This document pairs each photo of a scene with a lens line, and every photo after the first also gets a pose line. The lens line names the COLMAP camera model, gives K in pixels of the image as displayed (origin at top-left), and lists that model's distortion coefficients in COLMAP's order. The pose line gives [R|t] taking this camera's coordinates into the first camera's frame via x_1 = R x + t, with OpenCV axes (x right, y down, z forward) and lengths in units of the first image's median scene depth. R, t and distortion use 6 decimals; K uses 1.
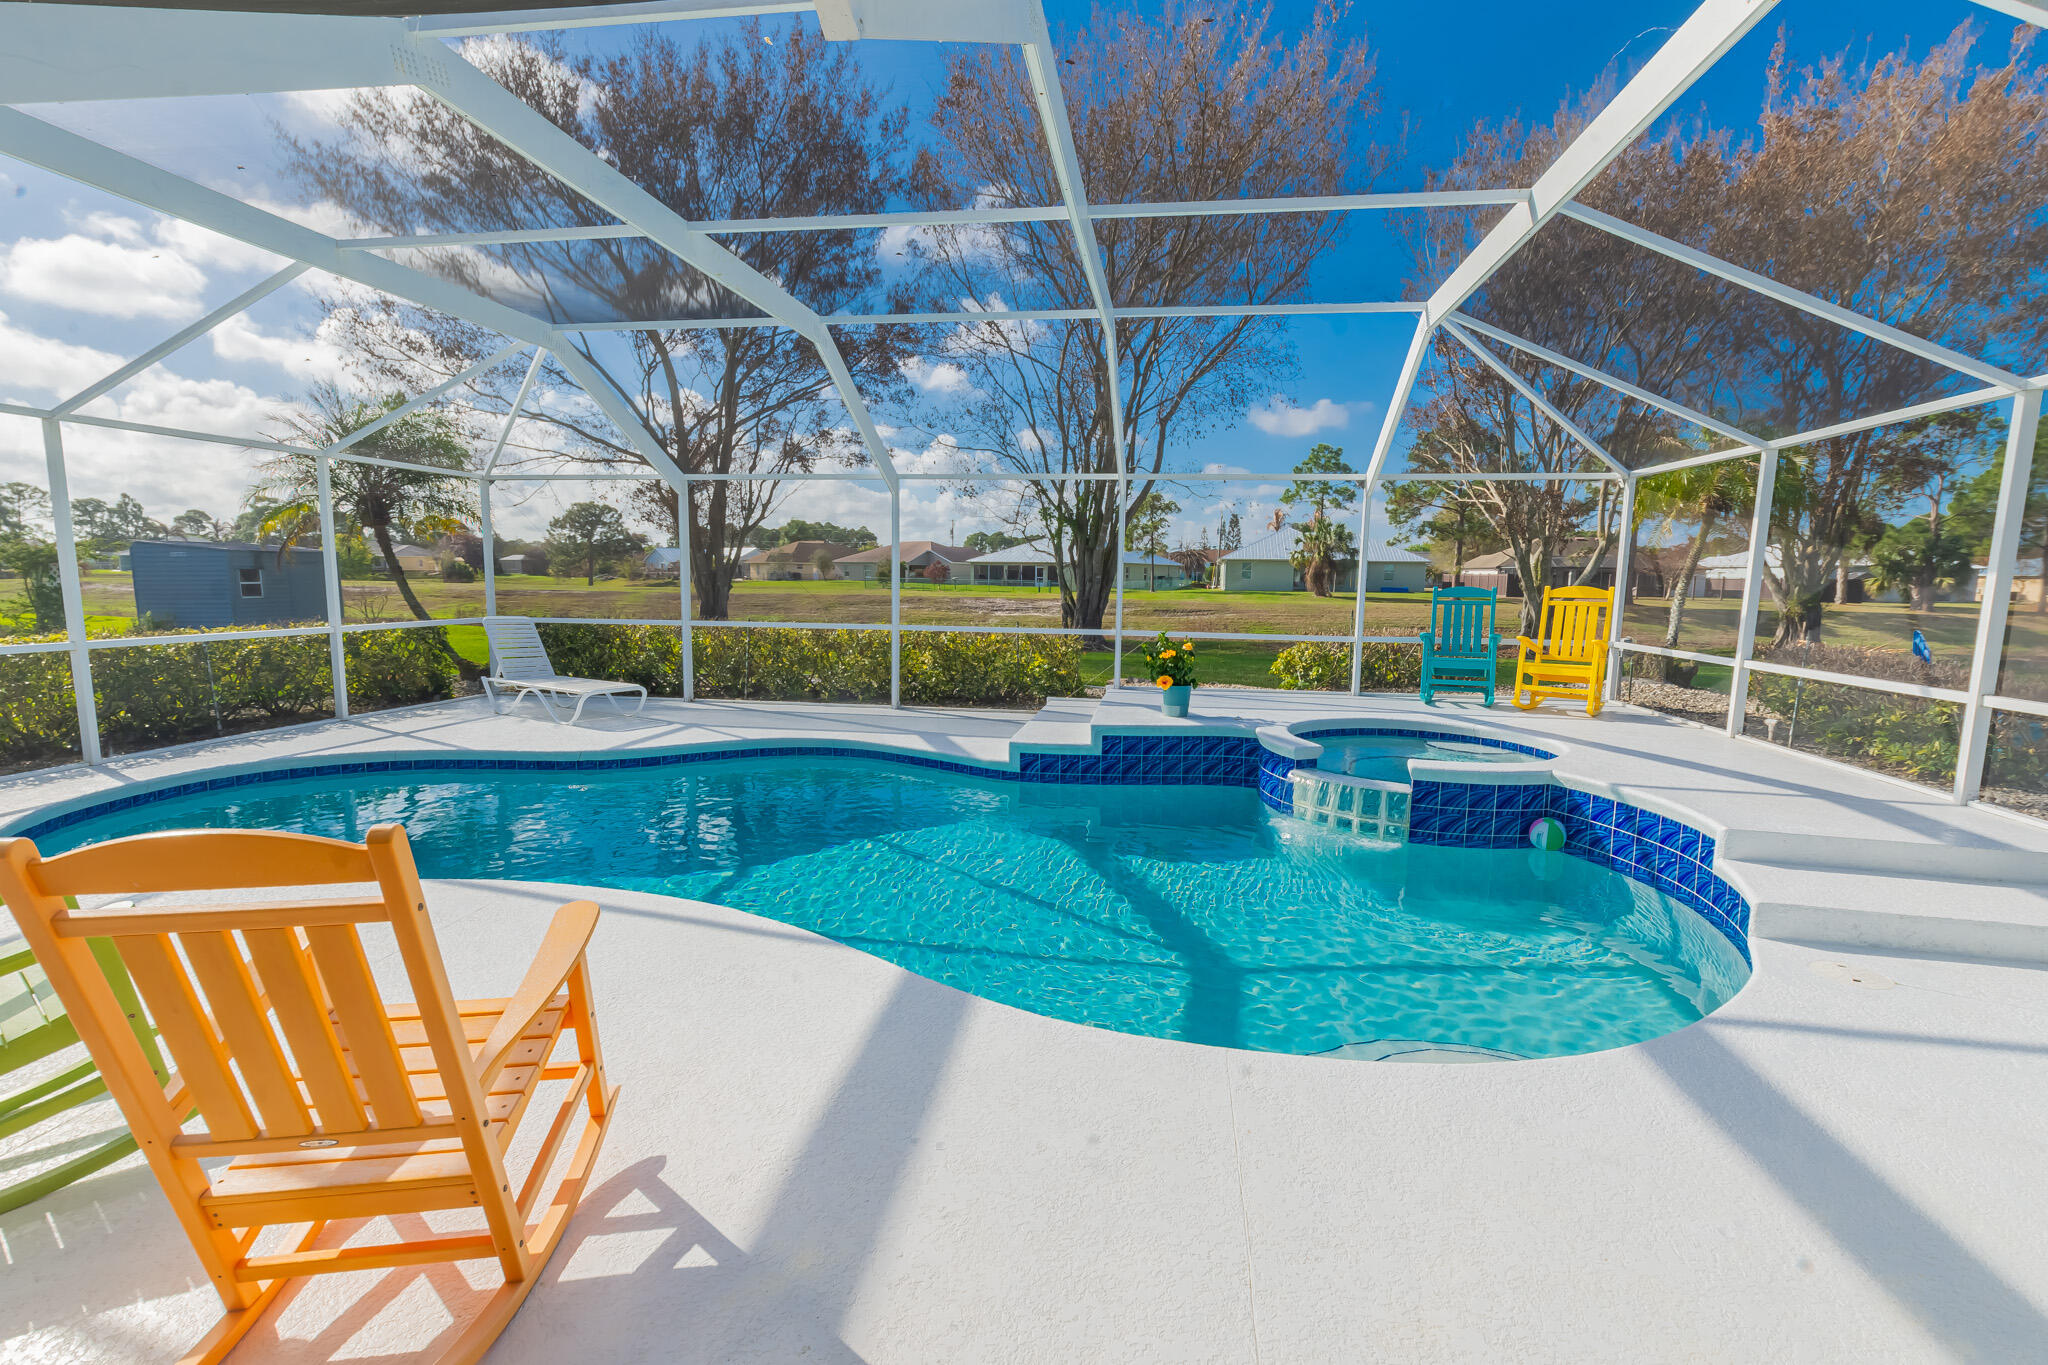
lens RADIAL K [[906.6, 0, 1027.2], [0, 906.6, 693.9], [0, 0, 1]] dist [-0.006247, -0.001038]
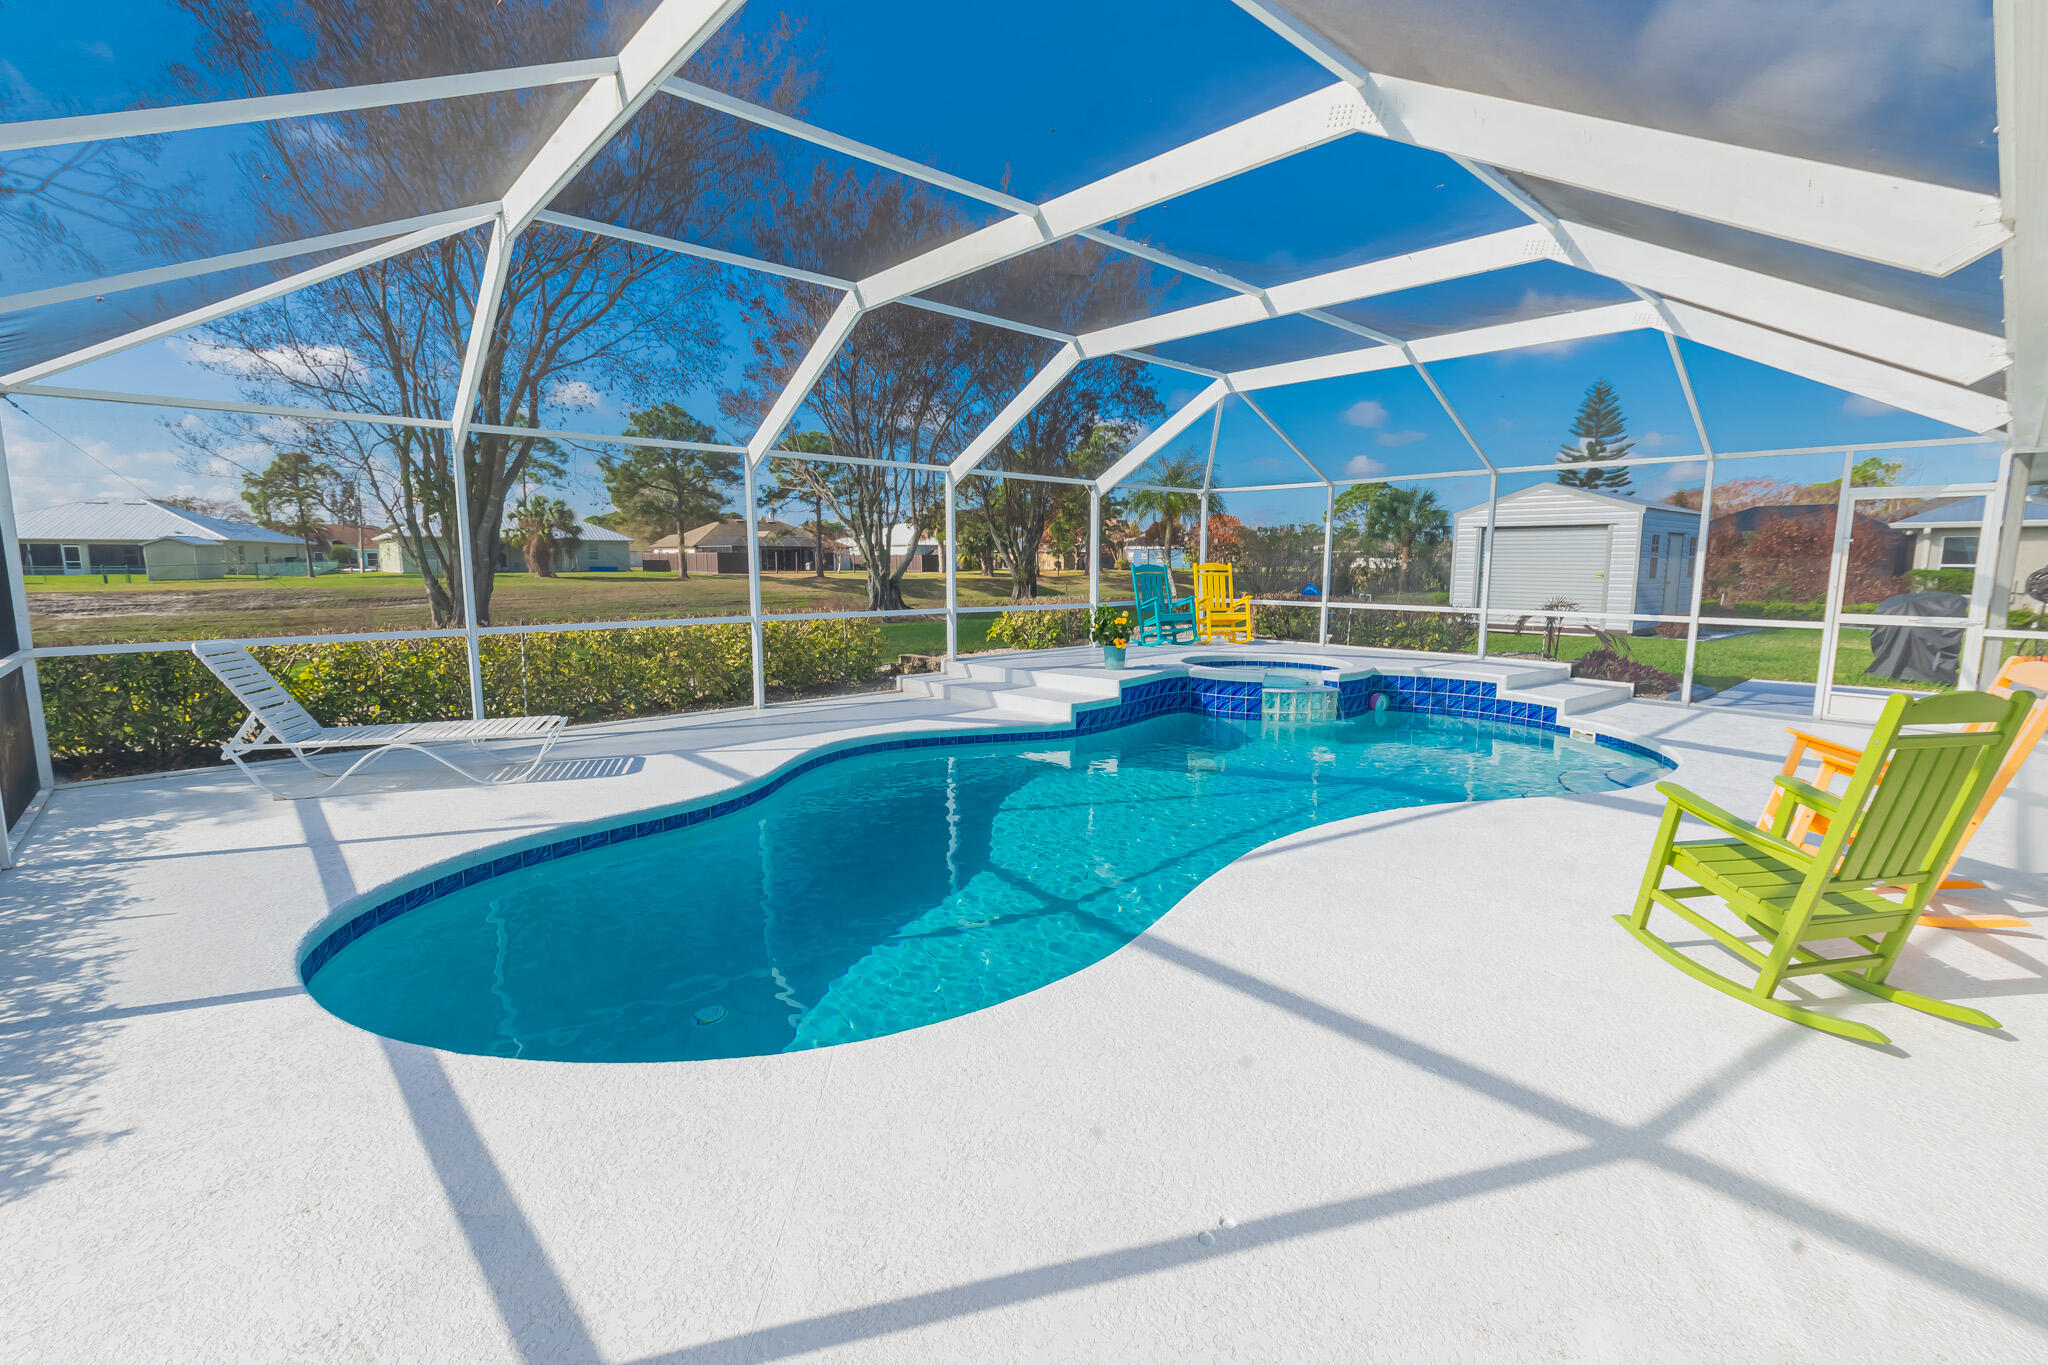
lens RADIAL K [[906.6, 0, 1025.5], [0, 906.6, 678.8], [0, 0, 1]] dist [-0.006247, -0.001038]
pose [[0.631698, -0.111985, 0.767084, -0.110601], [0.106129, 0.992687, 0.057523, -0.006039], [-0.767916, 0.045073, 0.638963, 0.035964]]
